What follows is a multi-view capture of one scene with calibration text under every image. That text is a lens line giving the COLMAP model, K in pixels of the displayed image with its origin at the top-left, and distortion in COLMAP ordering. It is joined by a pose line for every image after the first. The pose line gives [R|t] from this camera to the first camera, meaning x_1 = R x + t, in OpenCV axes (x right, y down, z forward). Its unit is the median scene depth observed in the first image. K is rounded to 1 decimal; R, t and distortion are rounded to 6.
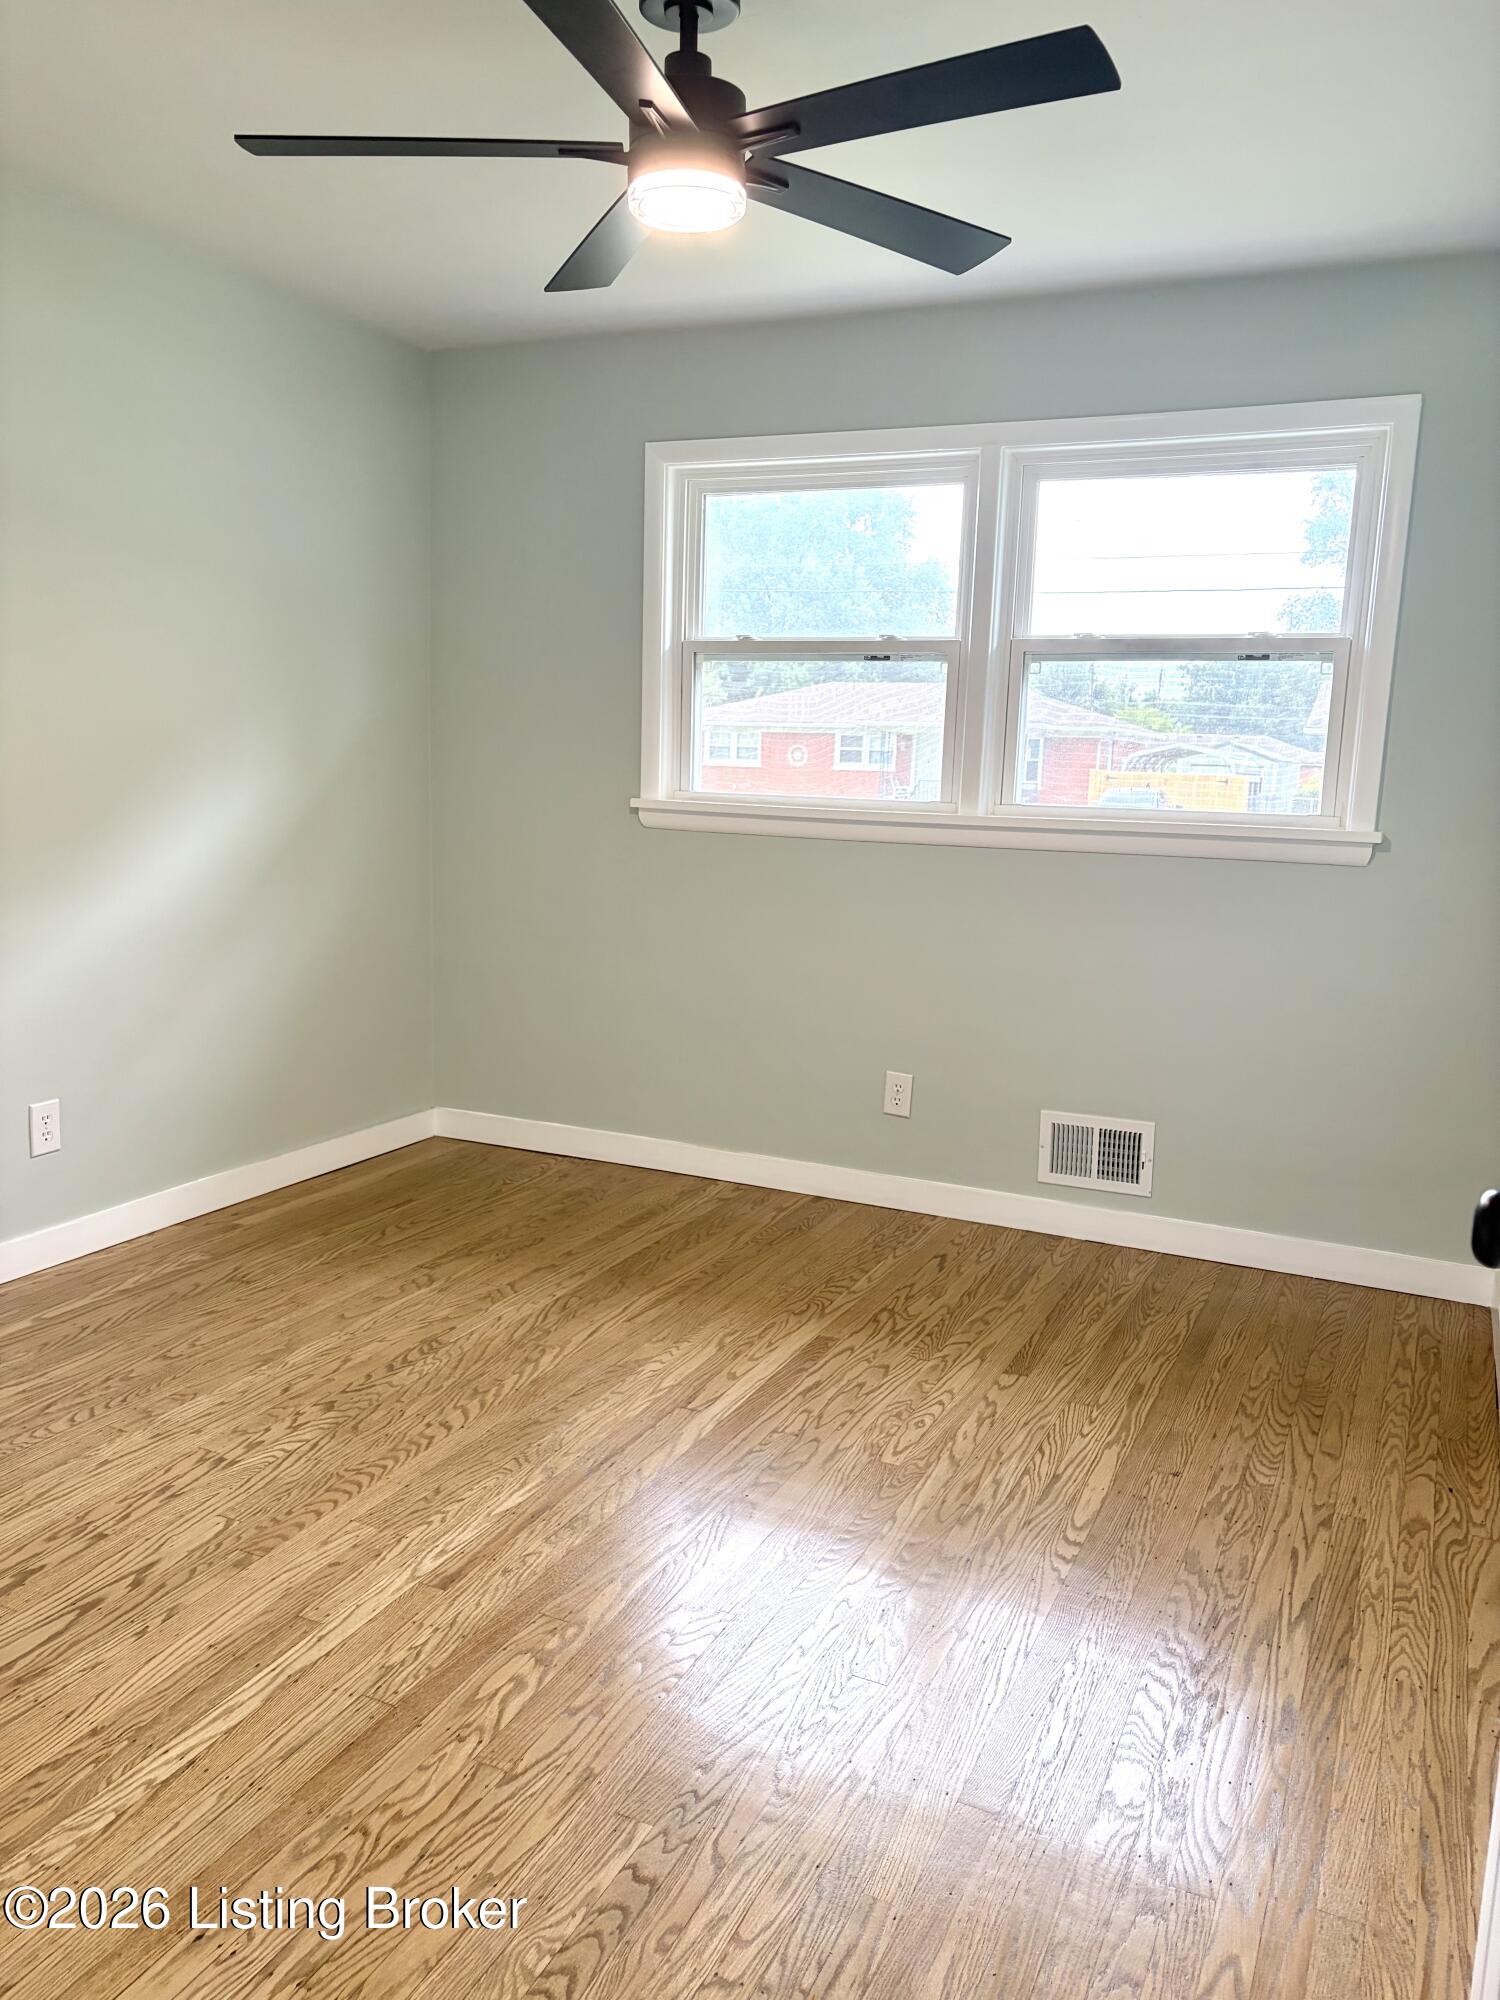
lens RADIAL K [[1517.2, 0, 747.4], [0, 1517.2, 1010.0], [0, 0, 1]] dist [0.054348, -0.058854]
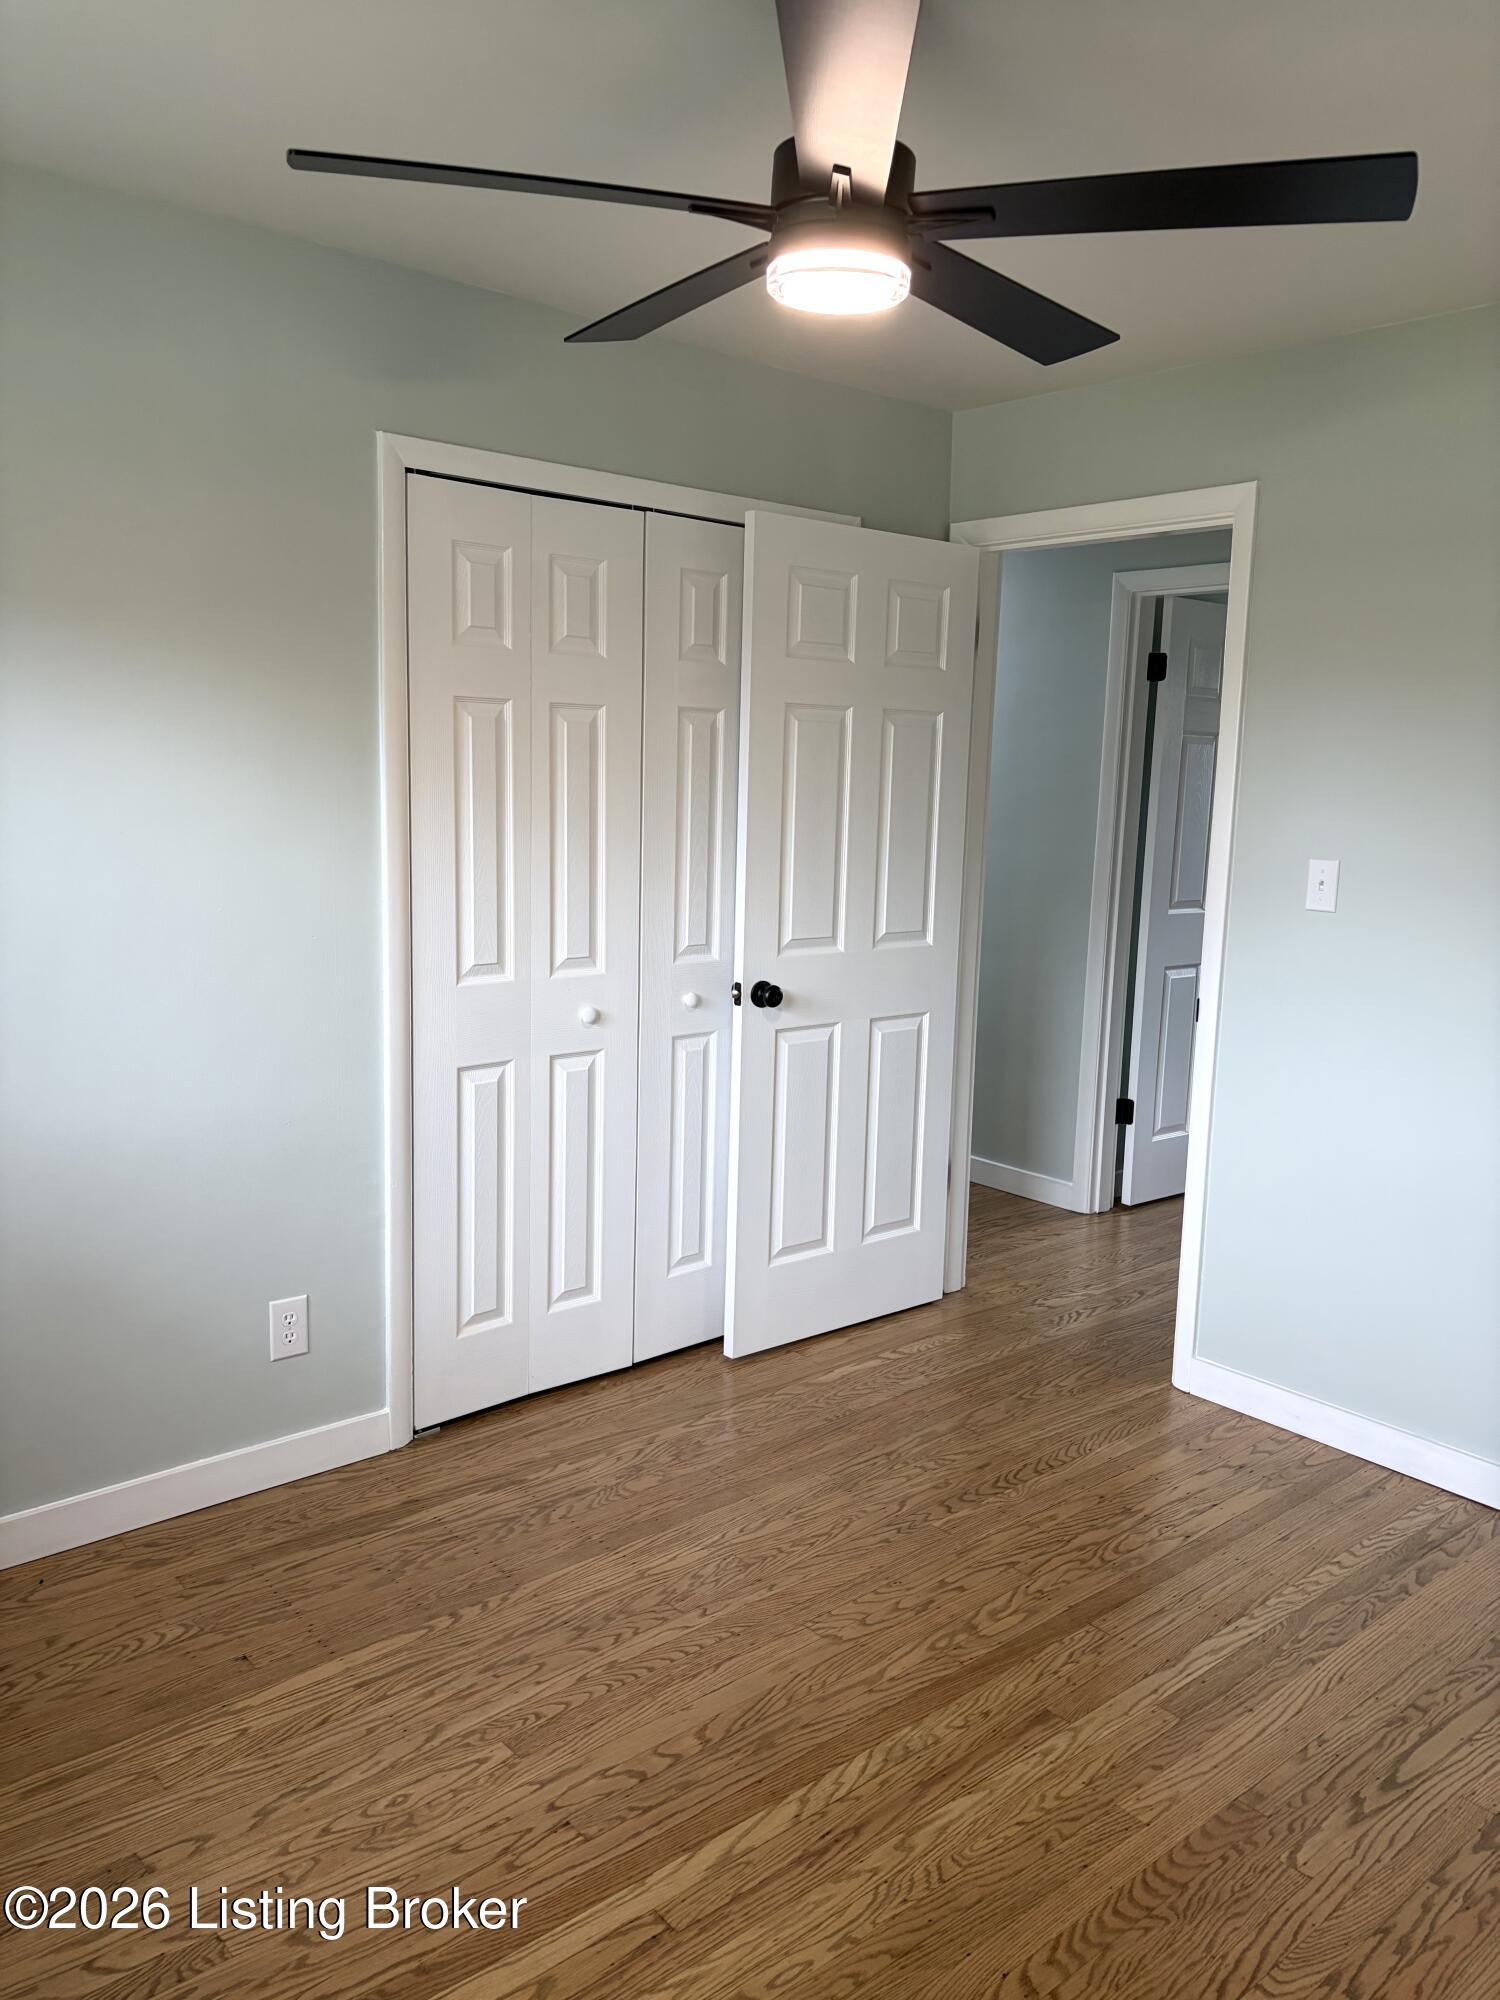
lens RADIAL K [[1517.2, 0, 747.4], [0, 1517.2, 1010.0], [0, 0, 1]] dist [0.054348, -0.058854]
pose [[-0.911897, -0.119911, 0.392511, -0.362955], [0.008535, 0.950620, 0.310240, -0.407894], [-0.410330, 0.286257, -0.865844, 1.839605]]
